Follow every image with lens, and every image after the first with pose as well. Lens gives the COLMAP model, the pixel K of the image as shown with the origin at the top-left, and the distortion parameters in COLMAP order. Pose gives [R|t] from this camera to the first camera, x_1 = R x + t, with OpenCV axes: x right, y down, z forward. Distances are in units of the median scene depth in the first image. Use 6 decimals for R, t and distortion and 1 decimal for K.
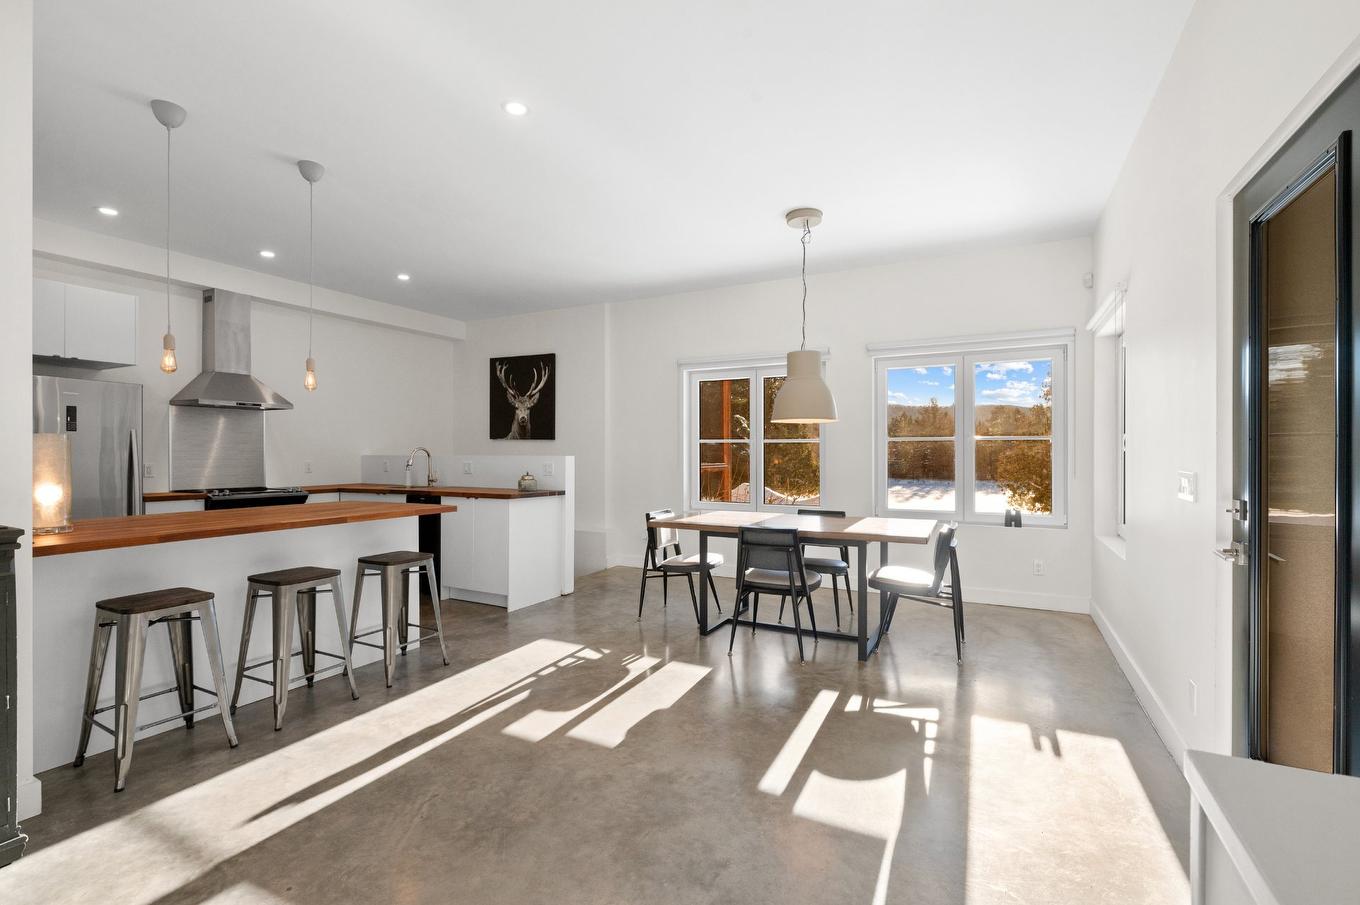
lens RADIAL K [[600.0, 0, 678.8], [0, 600.0, 451.3], [0, 0, 1]] dist [-0.012341, 0.000083]
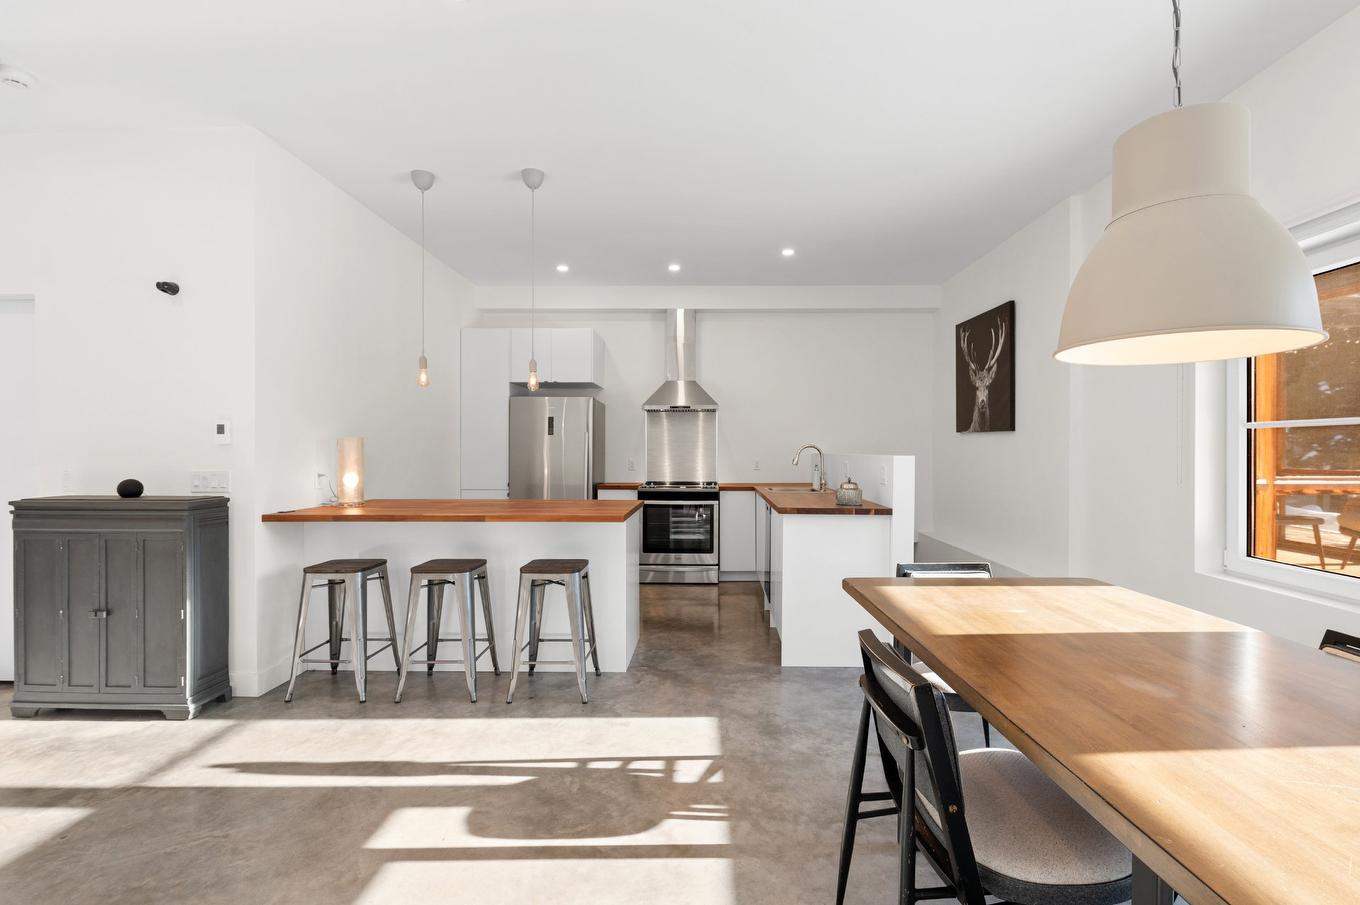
lens RADIAL K [[600.0, 0, 680.9], [0, 600.0, 457.2], [0, 0, 1]] dist [-0.012341, 0.000083]
pose [[0.461582, 0.010946, -0.887030, 0.410842], [0.002508, 0.999904, 0.013643, -0.000400], [0.887094, -0.008522, 0.461511, 0.716979]]
